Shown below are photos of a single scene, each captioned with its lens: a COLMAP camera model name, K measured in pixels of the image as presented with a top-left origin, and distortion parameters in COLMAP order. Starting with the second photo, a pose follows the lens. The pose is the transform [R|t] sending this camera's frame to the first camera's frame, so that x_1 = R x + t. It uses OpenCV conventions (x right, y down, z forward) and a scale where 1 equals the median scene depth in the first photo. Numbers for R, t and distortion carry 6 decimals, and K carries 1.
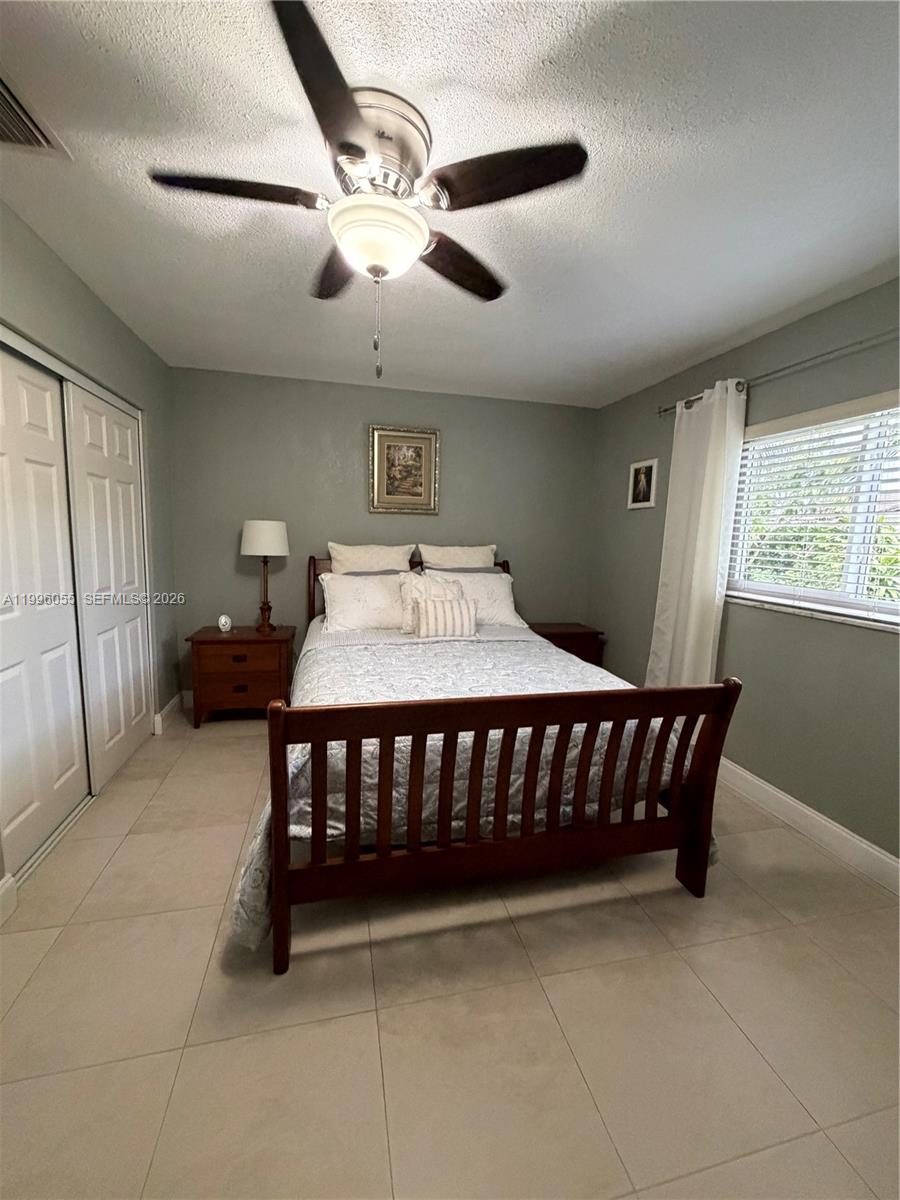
lens RADIAL K [[478.5, 0, 450.0], [0, 478.5, 600.0], [0, 0, 1]] dist [0.001053, 0.000071]
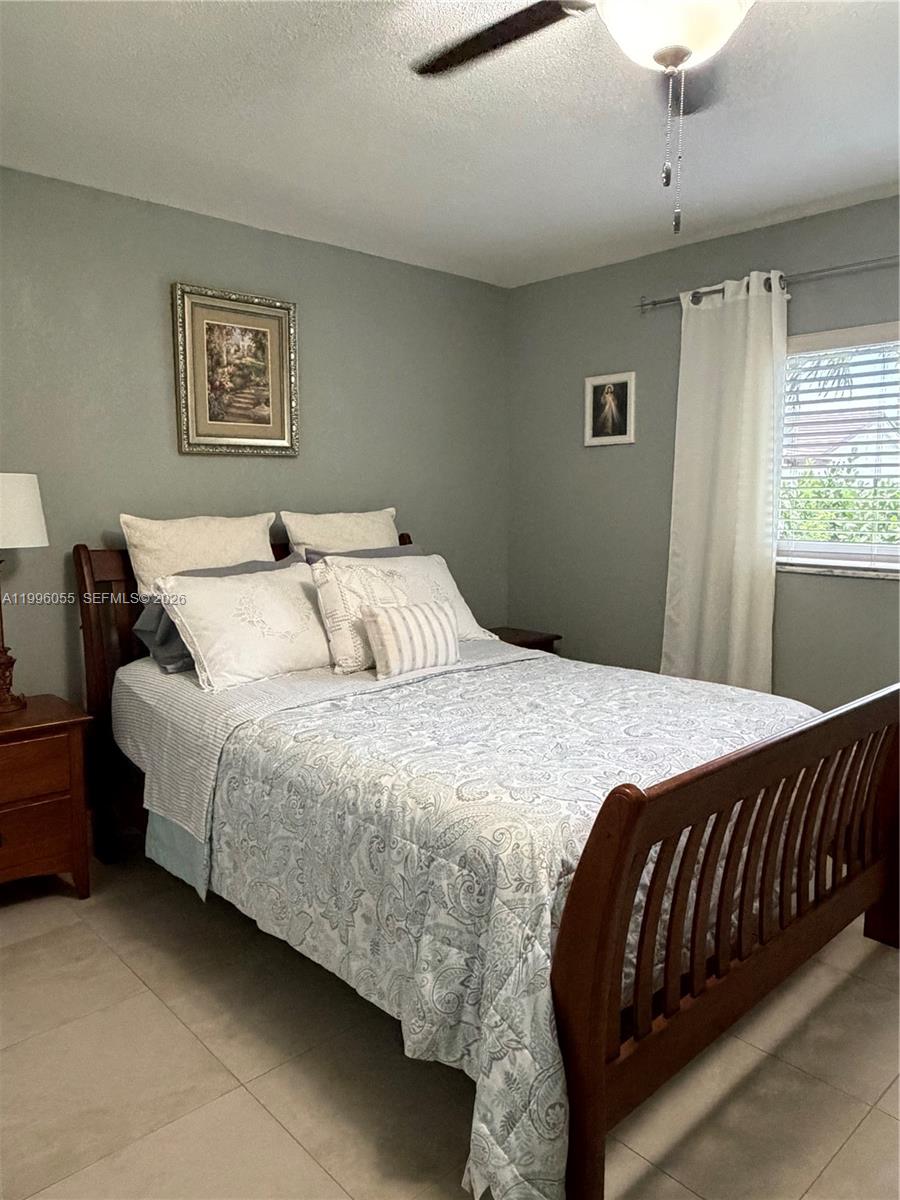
lens RADIAL K [[833.9, 0, 444.1], [0, 833.9, 606.7], [0, 0, 1]] dist [-0.002143, -0.002567]
pose [[0.874420, -0.094116, 0.475954, -0.399662], [0.092836, 0.995335, 0.026260, -0.018543], [-0.476206, 0.021223, 0.879078, 0.090956]]
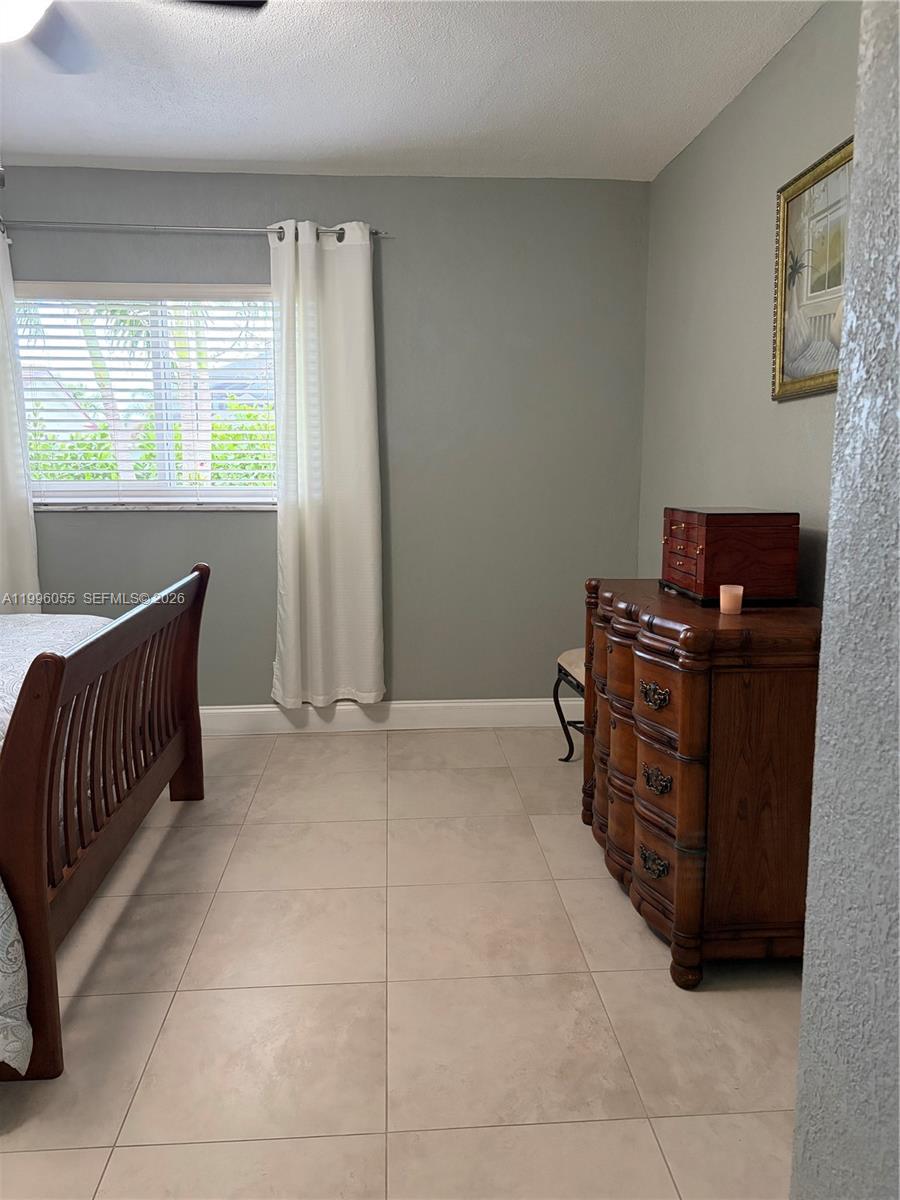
lens RADIAL K [[890.1, 0, 449.2], [0, 890.1, 627.6], [0, 0, 1]] dist [-0.003778, -0.000627]
pose [[0.173679, -0.218067, 0.960355, -0.586324], [0.141993, 0.970531, 0.194698, 0.001832], [-0.974512, 0.102548, 0.199524, 0.066180]]
